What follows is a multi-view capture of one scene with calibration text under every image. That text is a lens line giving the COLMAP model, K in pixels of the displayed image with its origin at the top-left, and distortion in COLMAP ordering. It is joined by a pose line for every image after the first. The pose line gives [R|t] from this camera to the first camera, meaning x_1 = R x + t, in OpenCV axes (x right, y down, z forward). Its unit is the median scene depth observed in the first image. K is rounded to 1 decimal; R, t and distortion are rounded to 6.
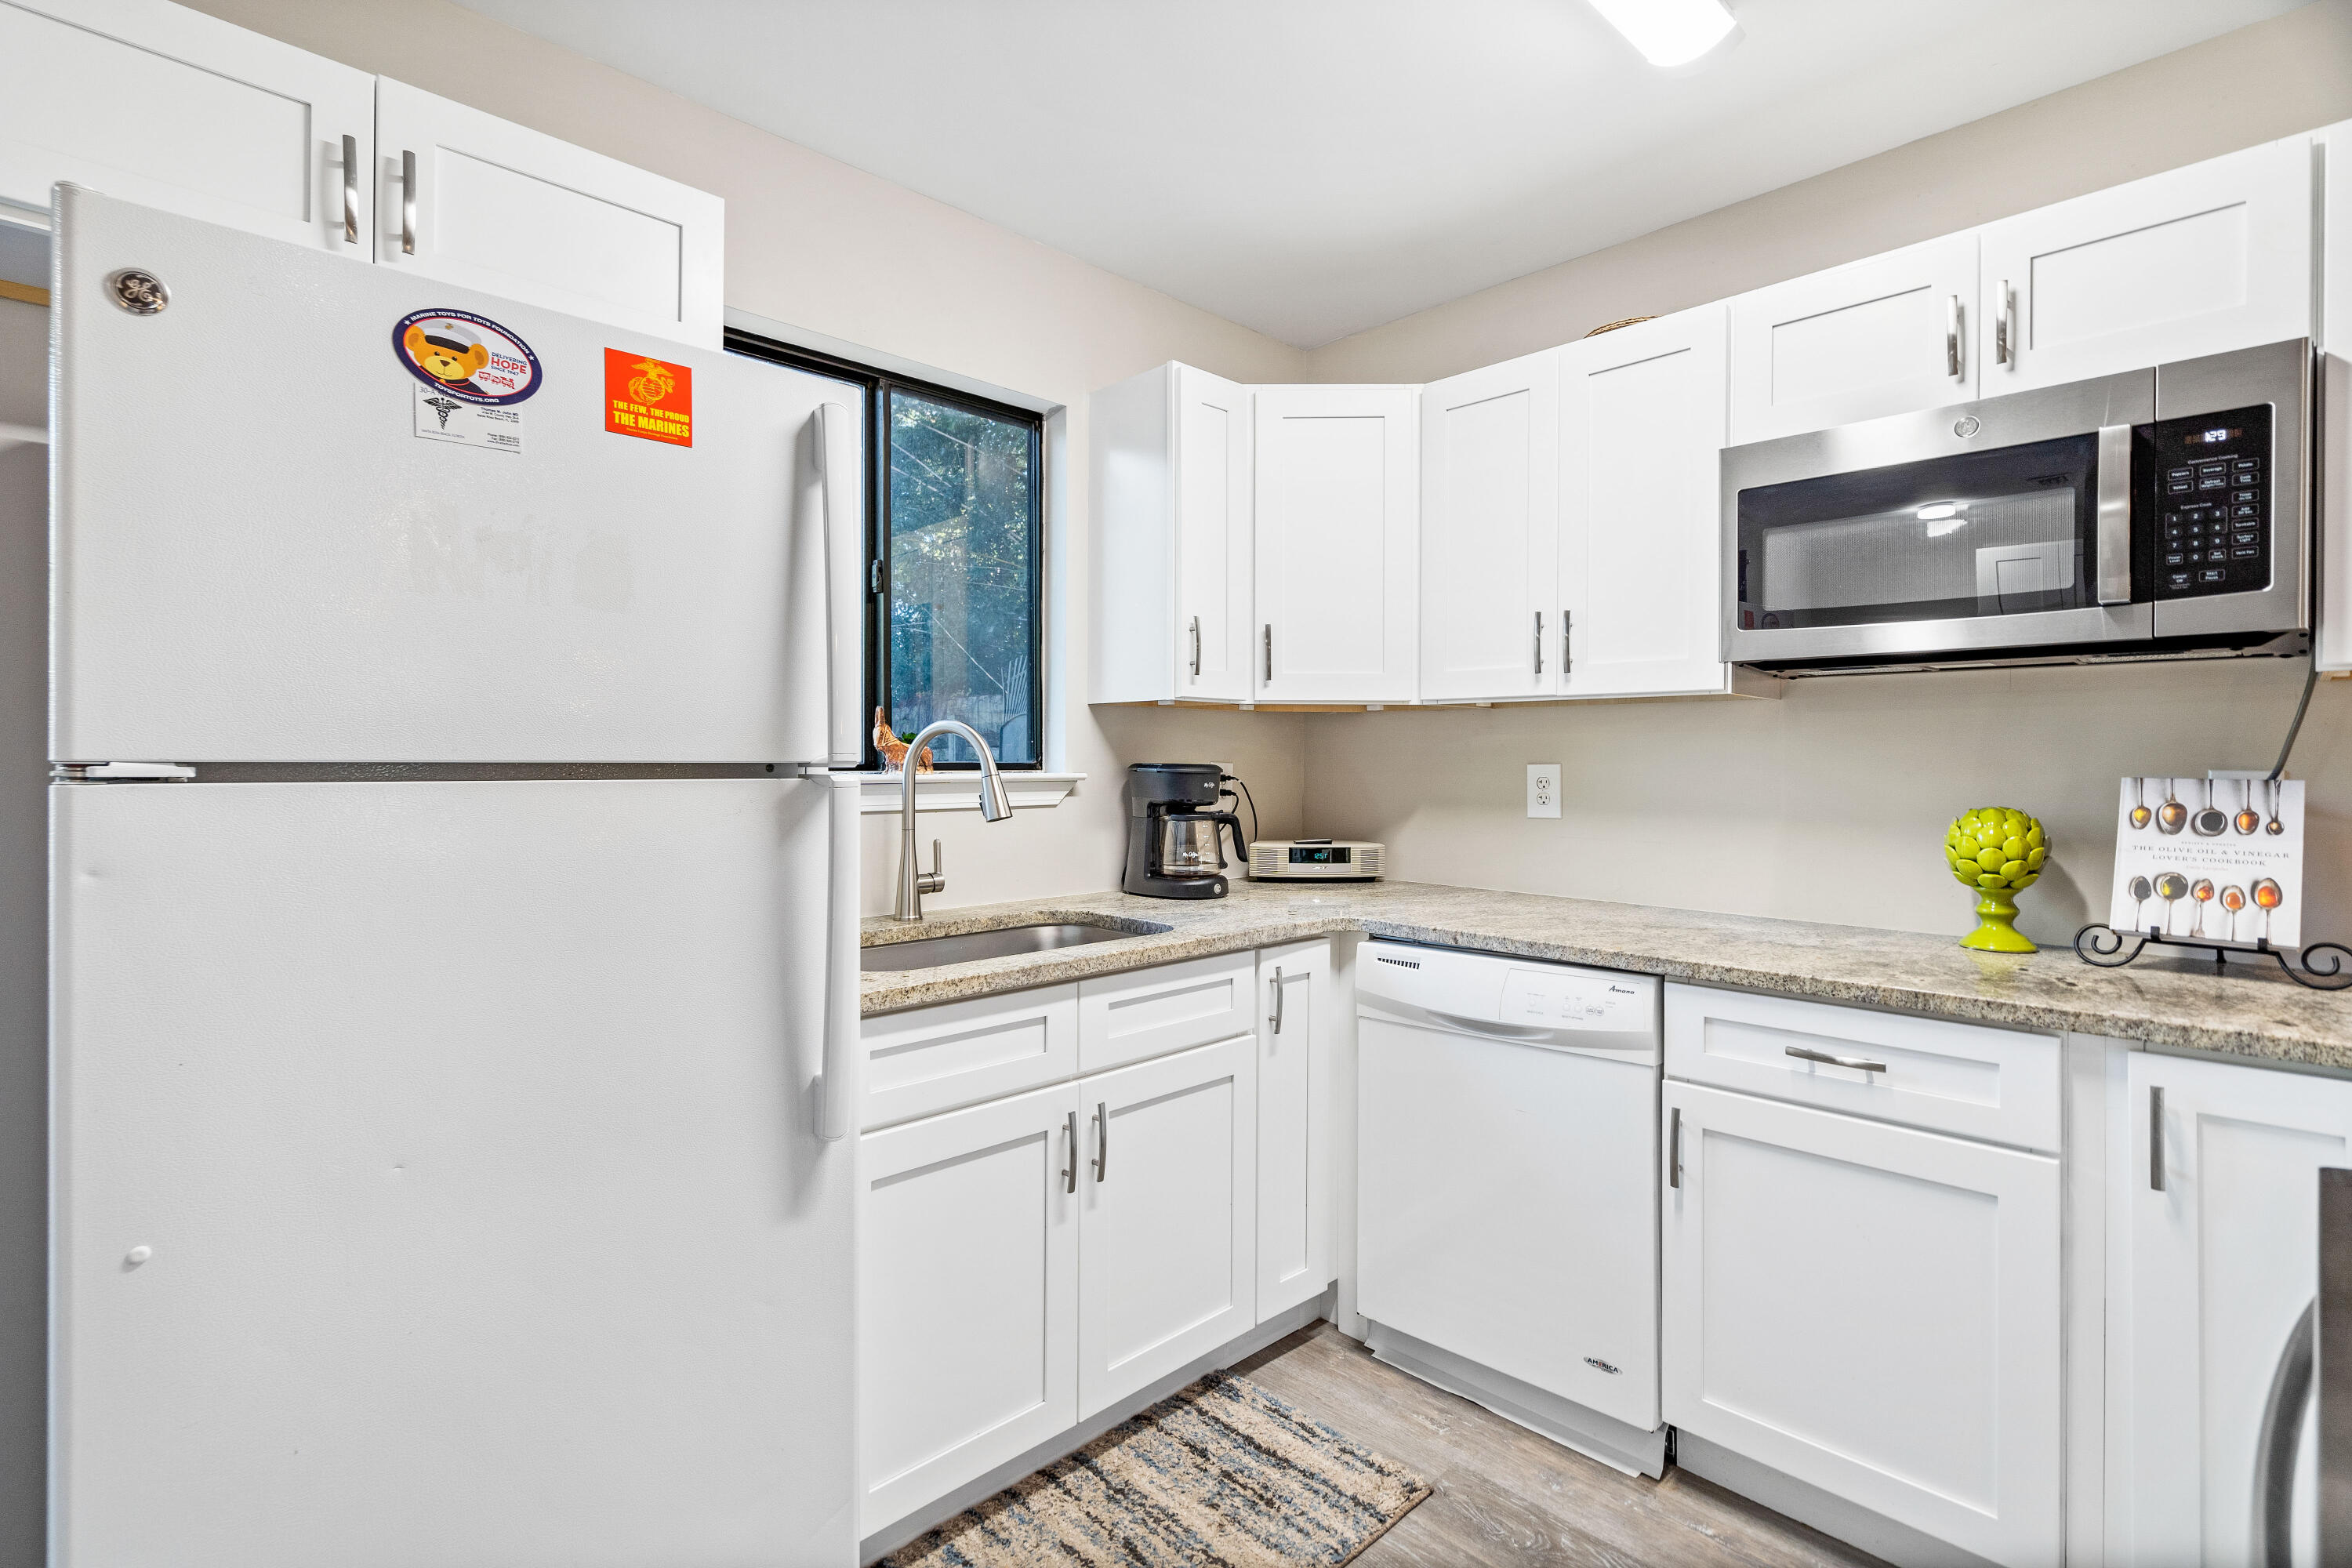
lens RADIAL K [[1100.7, 0, 1182.2], [0, 1100.7, 773.2], [0, 0, 1]] dist [-0.002013, 0.000985]
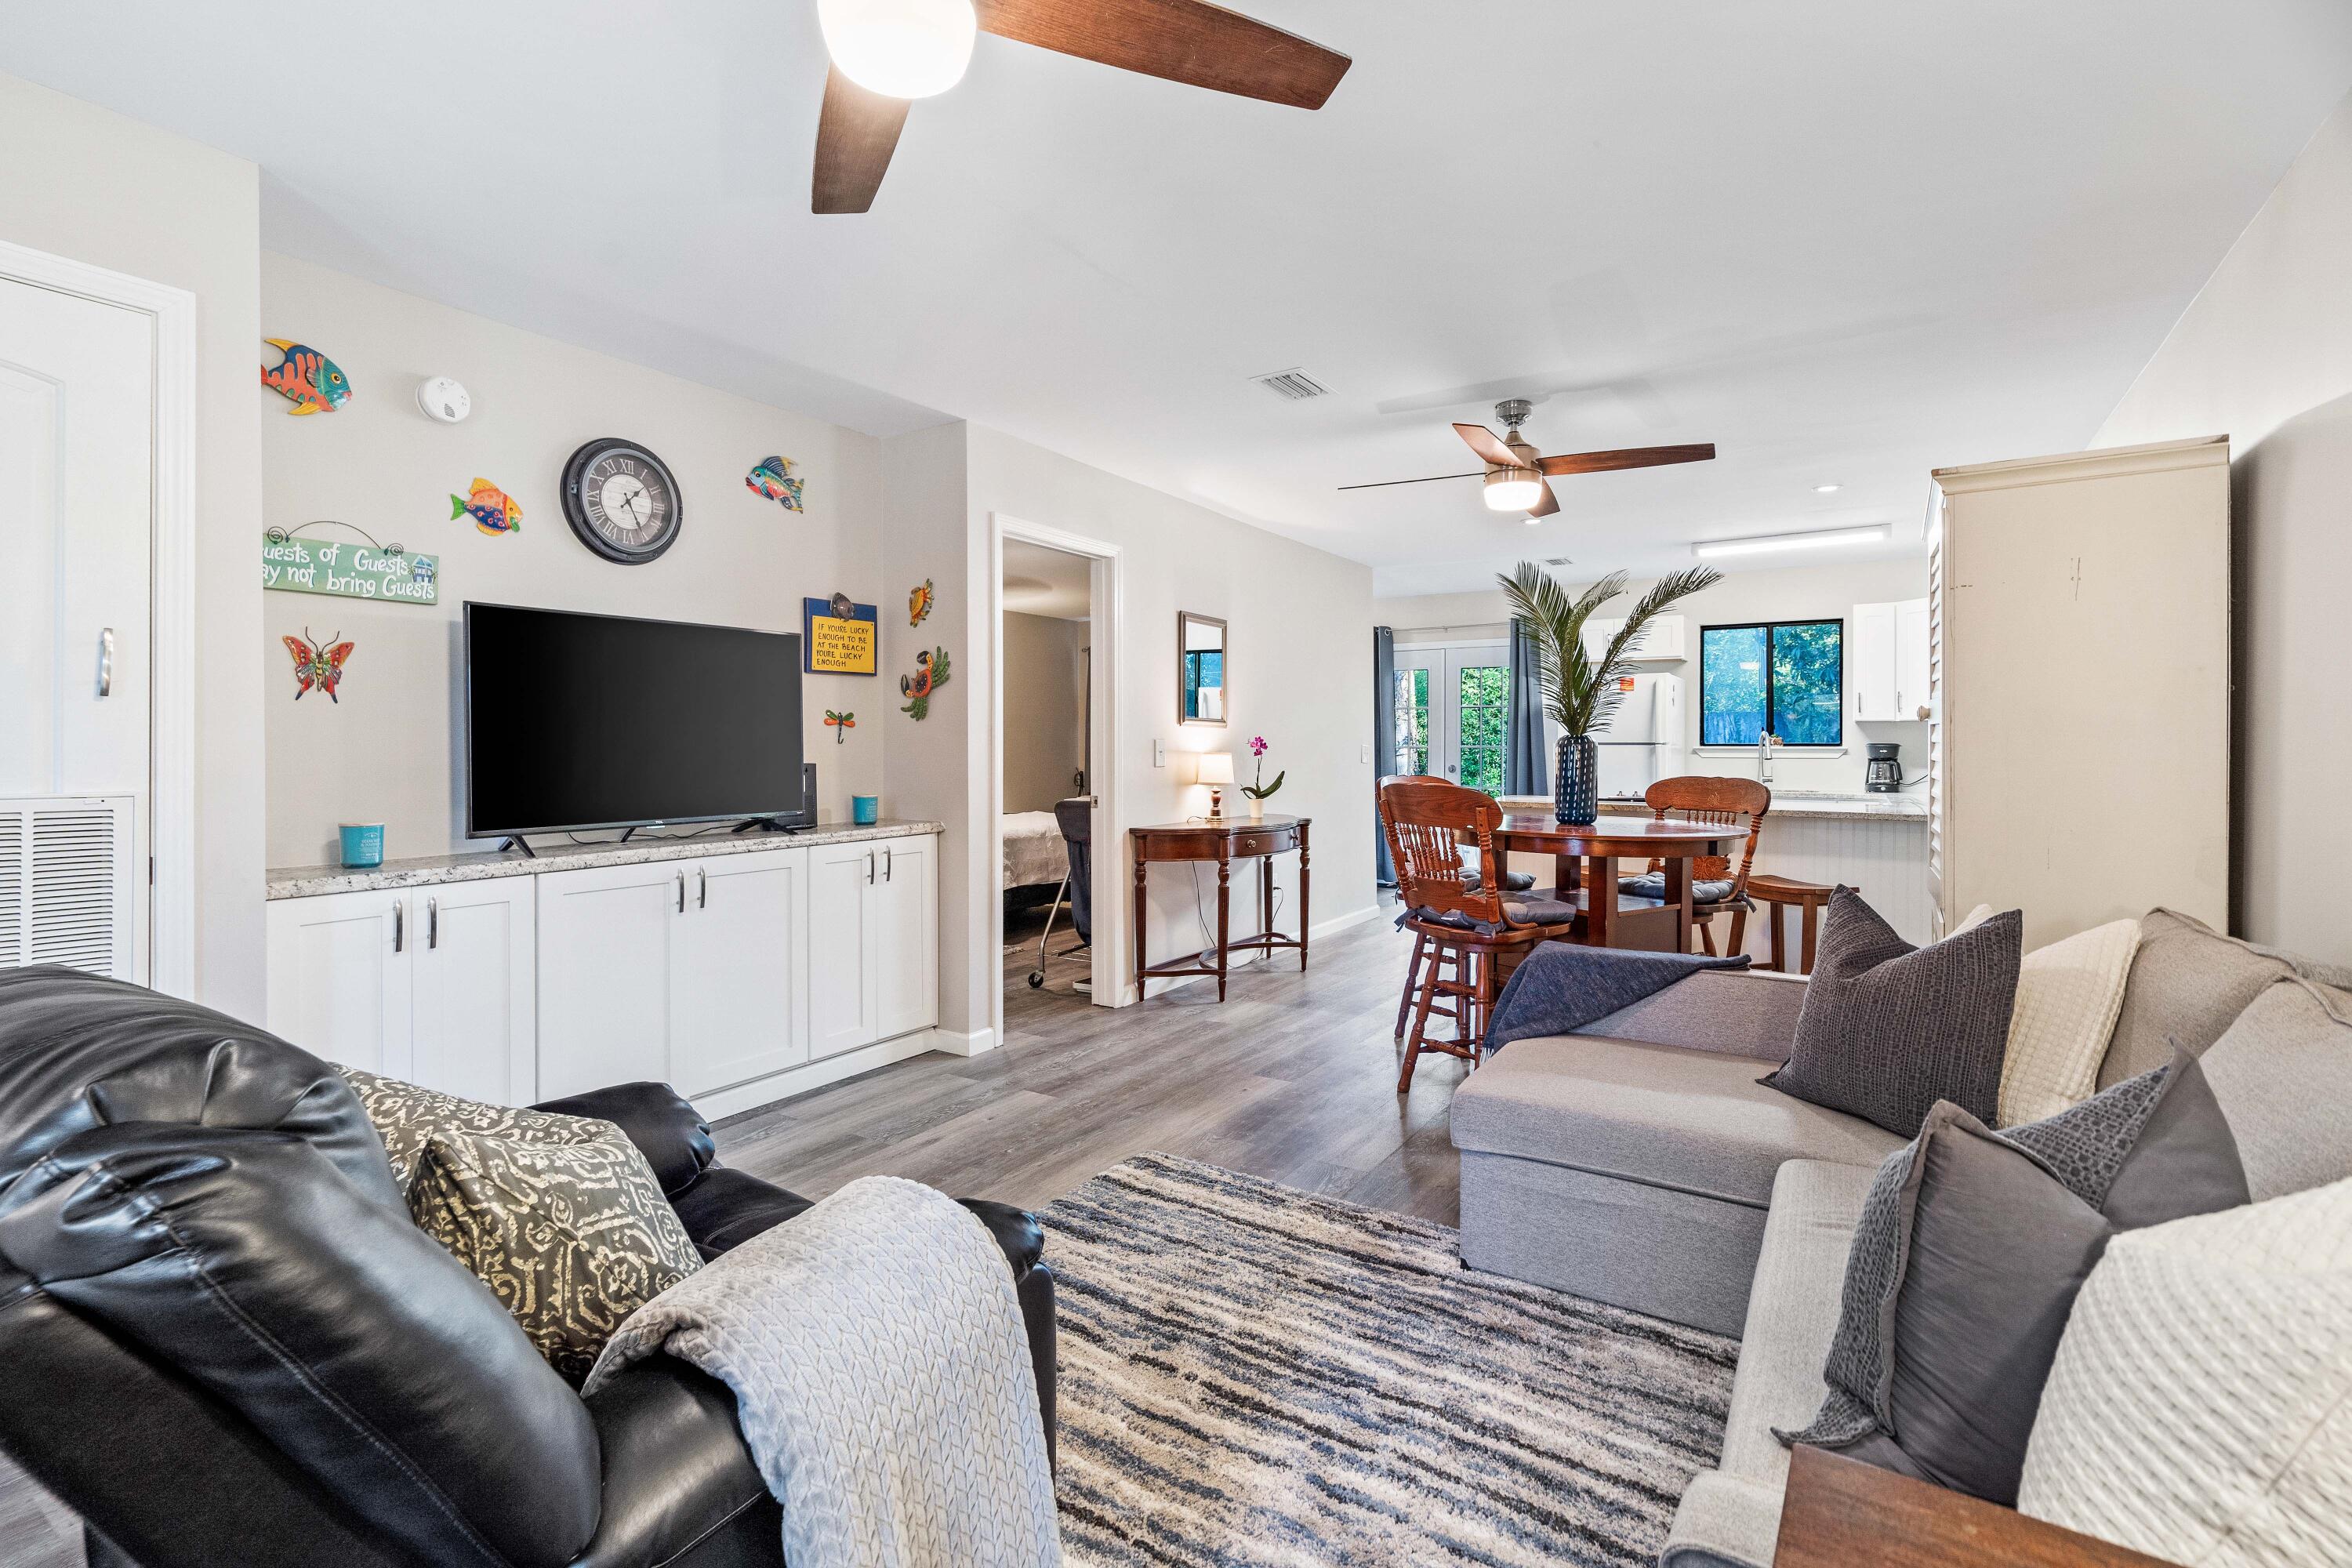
lens RADIAL K [[1100.7, 0, 1143.3], [0, 1100.7, 748.3], [0, 0, 1]] dist [-0.002013, 0.000985]
pose [[0.220532, -0.002634, -0.975376, 2.551055], [-0.013018, 0.999899, -0.005644, 0.048137], [0.975293, 0.013942, 0.220476, -1.559202]]
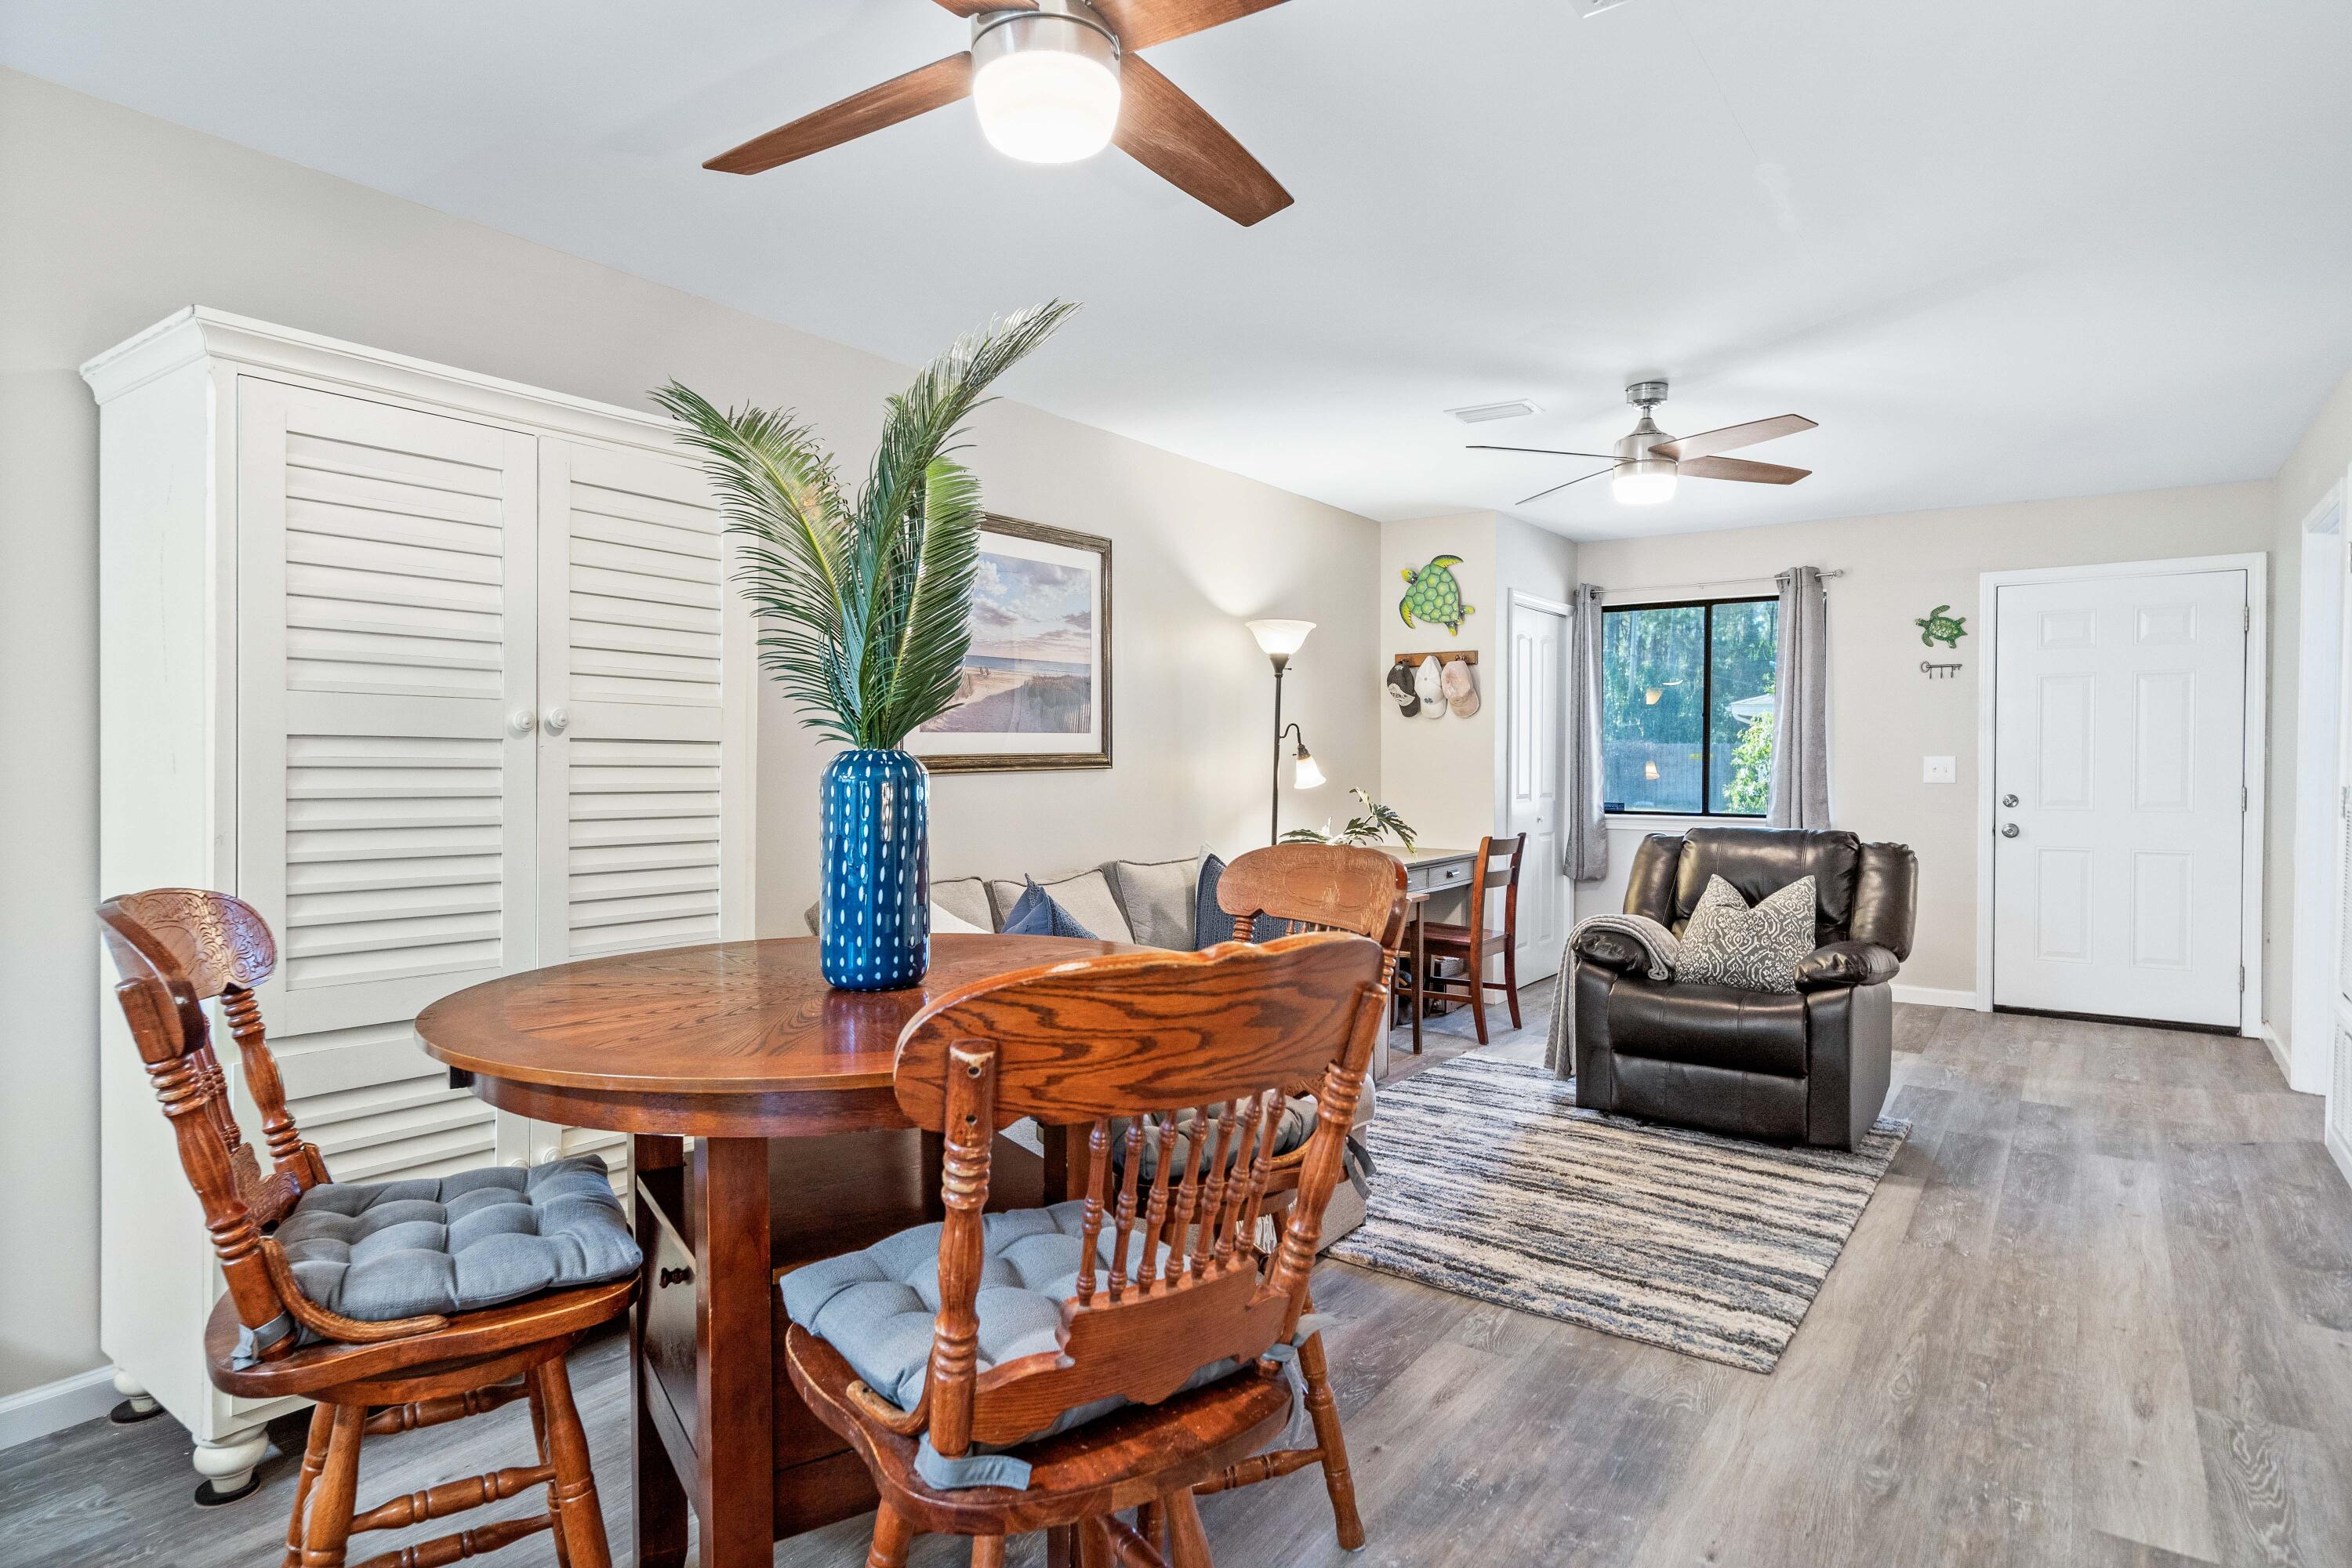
lens RADIAL K [[1314.2, 0, 1138.4], [0, 1314.2, 779.0], [0, 0, 1]] dist [0.008865, 0.001241]
pose [[-0.175508, -0.022142, 0.984229, 0.234140], [0.010949, 0.999641, 0.024441, 0.008752], [-0.984417, 0.015066, -0.175203, -0.541520]]
